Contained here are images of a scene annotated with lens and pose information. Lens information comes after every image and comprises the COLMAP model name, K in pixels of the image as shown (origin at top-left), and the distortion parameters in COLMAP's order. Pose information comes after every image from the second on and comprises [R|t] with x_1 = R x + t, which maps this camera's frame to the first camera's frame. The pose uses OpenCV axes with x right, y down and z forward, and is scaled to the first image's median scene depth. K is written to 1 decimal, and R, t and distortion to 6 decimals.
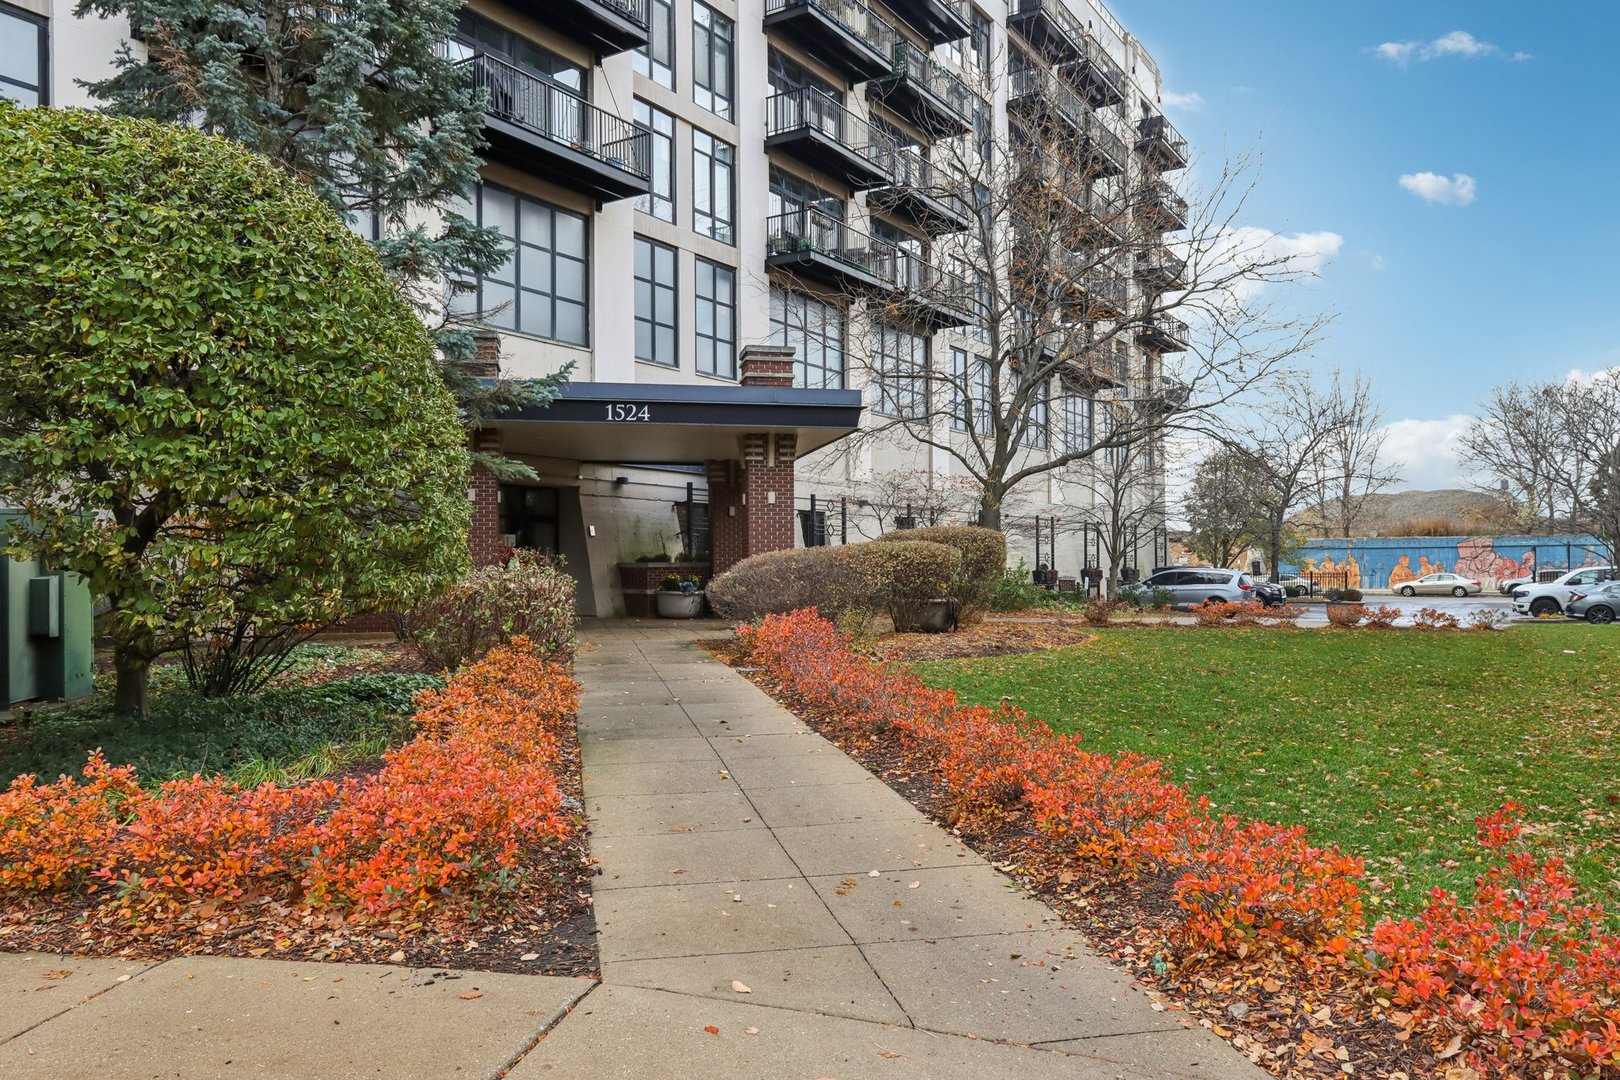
lens RADIAL K [[1165.6, 0, 810.0], [0, 1165.6, 540.0], [0, 0, 1]] dist [-0.000152, -0.000096]
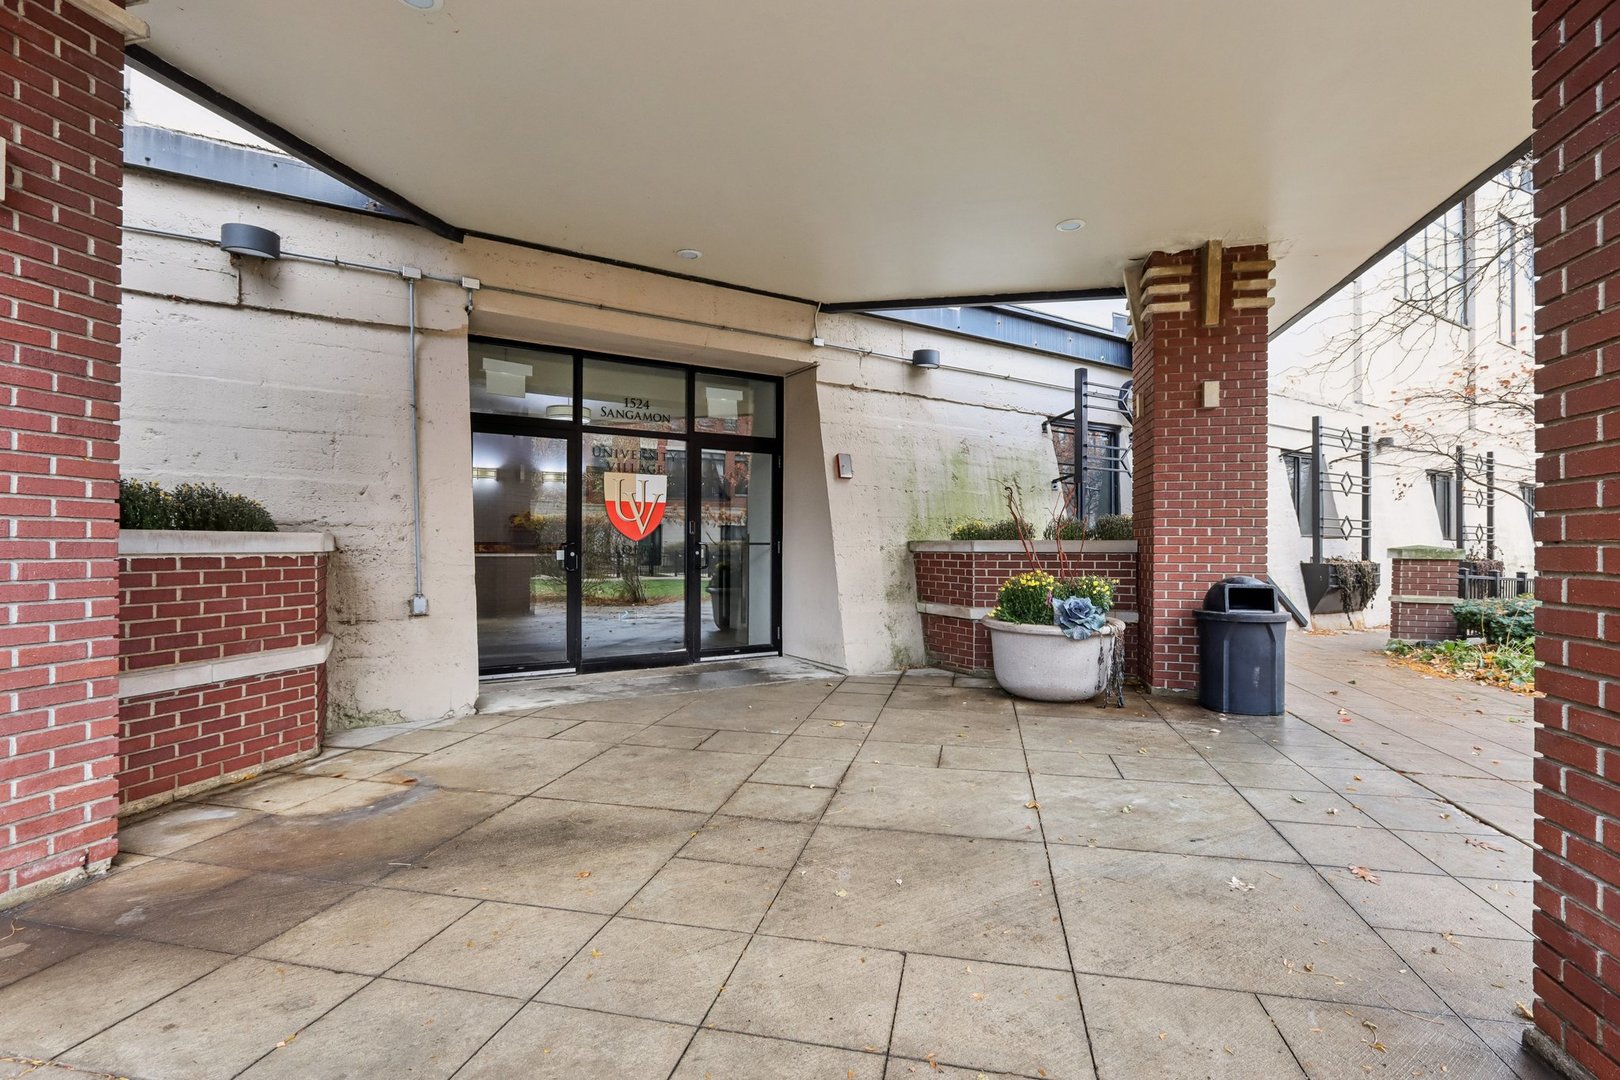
lens RADIAL K [[765.4, 0, 810.0], [0, 765.4, 540.0], [0, 0, 1]] dist [-0.022259, -0.000138]
pose [[0.907731, 0.004971, -0.419523, -0.067765], [0.001690, 0.999878, 0.015506, 0.012792], [0.419549, -0.014784, 0.907612, 0.627217]]
